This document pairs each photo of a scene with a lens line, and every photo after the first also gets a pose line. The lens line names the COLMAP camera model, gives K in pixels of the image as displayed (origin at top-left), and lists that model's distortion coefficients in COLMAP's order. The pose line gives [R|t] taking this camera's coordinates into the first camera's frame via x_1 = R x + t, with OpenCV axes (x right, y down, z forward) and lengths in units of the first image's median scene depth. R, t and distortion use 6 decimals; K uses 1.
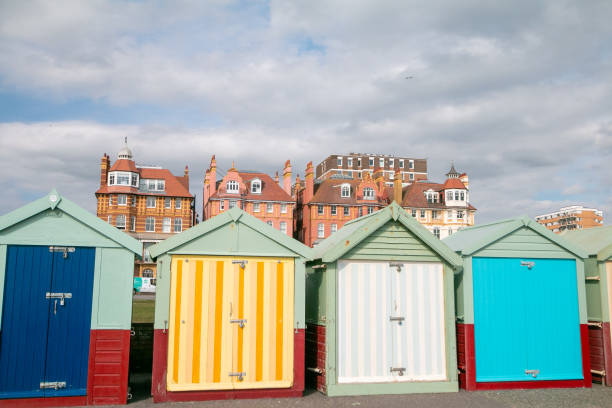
lens RADIAL K [[611.0, 0, 306.0], [0, 611.0, 204.0], [0, 0, 1]] dist [0.003395, 0.022664]
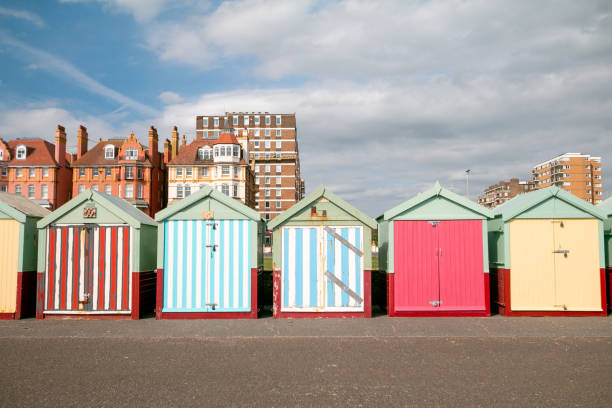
lens RADIAL K [[587.8, 0, 316.1], [0, 587.8, 220.6], [0, 0, 1]] dist [0.000235, 0.012543]
pose [[0.966413, -0.022866, -0.255975, 0.626625], [0.046185, 0.995270, 0.085461, 0.023576], [0.252810, -0.094413, 0.962898, 0.128069]]
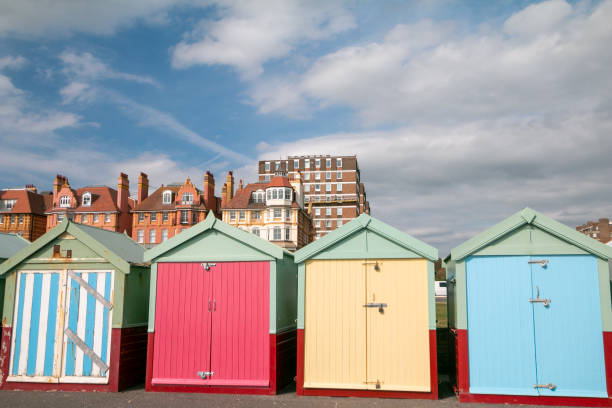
lens RADIAL K [[587.8, 0, 316.1], [0, 587.8, 220.6], [0, 0, 1]] dist [0.000235, 0.012543]
pose [[0.918902, -0.054313, -0.390730, 0.667102], [0.060488, 0.998163, 0.003502, 0.028796], [0.389822, -0.026853, 0.920499, 0.169915]]
